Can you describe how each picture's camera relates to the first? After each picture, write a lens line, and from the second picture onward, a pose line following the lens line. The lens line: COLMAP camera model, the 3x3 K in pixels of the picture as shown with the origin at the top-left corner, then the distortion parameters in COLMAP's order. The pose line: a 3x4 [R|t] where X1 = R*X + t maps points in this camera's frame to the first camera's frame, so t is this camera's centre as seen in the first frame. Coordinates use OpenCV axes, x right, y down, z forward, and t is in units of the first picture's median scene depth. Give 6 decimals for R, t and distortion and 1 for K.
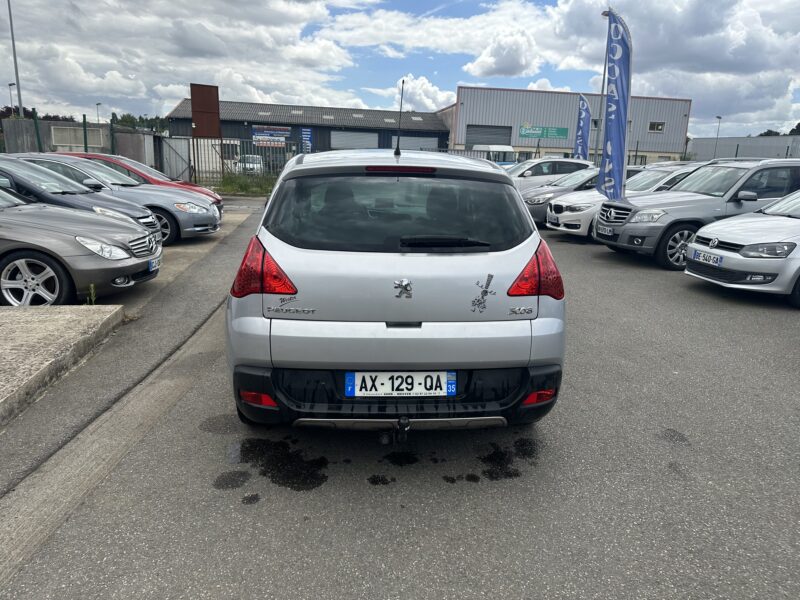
lens RADIAL K [[556.6, 0, 401.4], [0, 556.6, 300.7], [0, 0, 1]] dist [0.033855, -0.043130]
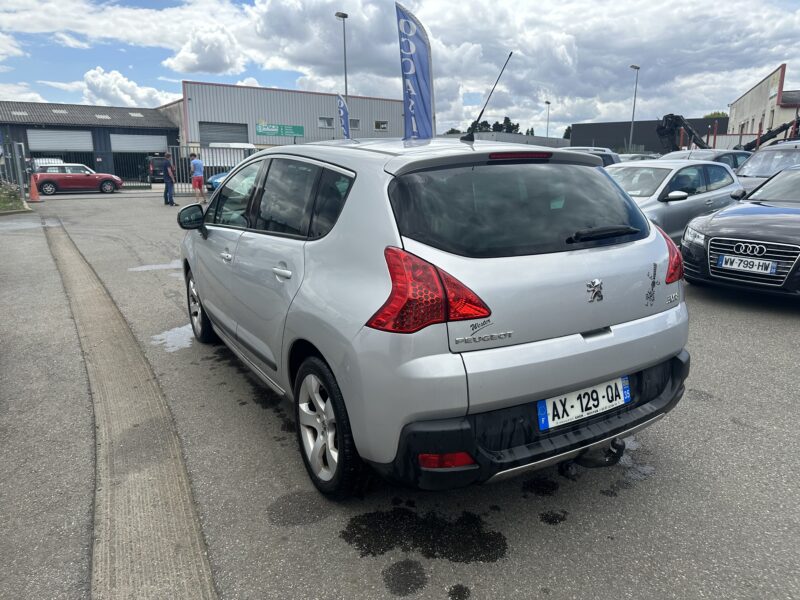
lens RADIAL K [[556.6, 0, 398.3], [0, 556.6, 300.0], [0, 0, 1]] dist [0.033855, -0.043130]
pose [[0.889101, -0.138900, 0.436127, -0.083965], [0.138700, 0.989802, 0.032480, -0.010207], [-0.436191, 0.031613, 0.899299, 0.046329]]
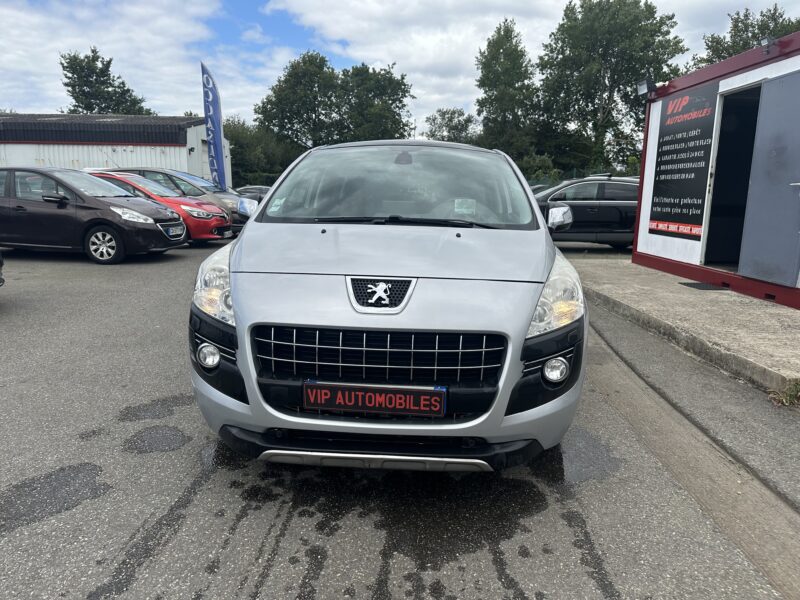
lens RADIAL K [[556.6, 0, 400.3], [0, 556.6, 304.4], [0, 0, 1]] dist [0.033855, -0.043130]
pose [[-0.991590, -0.072267, 0.107358, -0.029027], [-0.018612, 0.900575, 0.434303, -0.095014], [-0.128070, 0.428653, -0.894346, 0.437514]]
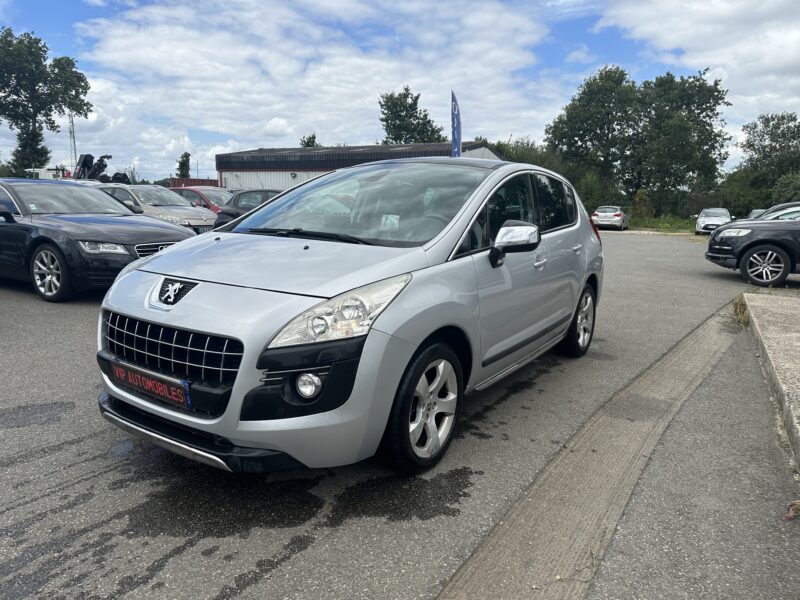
lens RADIAL K [[556.6, 0, 398.7], [0, 556.6, 302.2], [0, 0, 1]] dist [0.033855, -0.043130]
pose [[-0.795341, -0.154039, 0.586263, -0.126800], [0.100894, 0.920040, 0.378612, -0.089857], [-0.597707, 0.360276, -0.716204, 0.399944]]
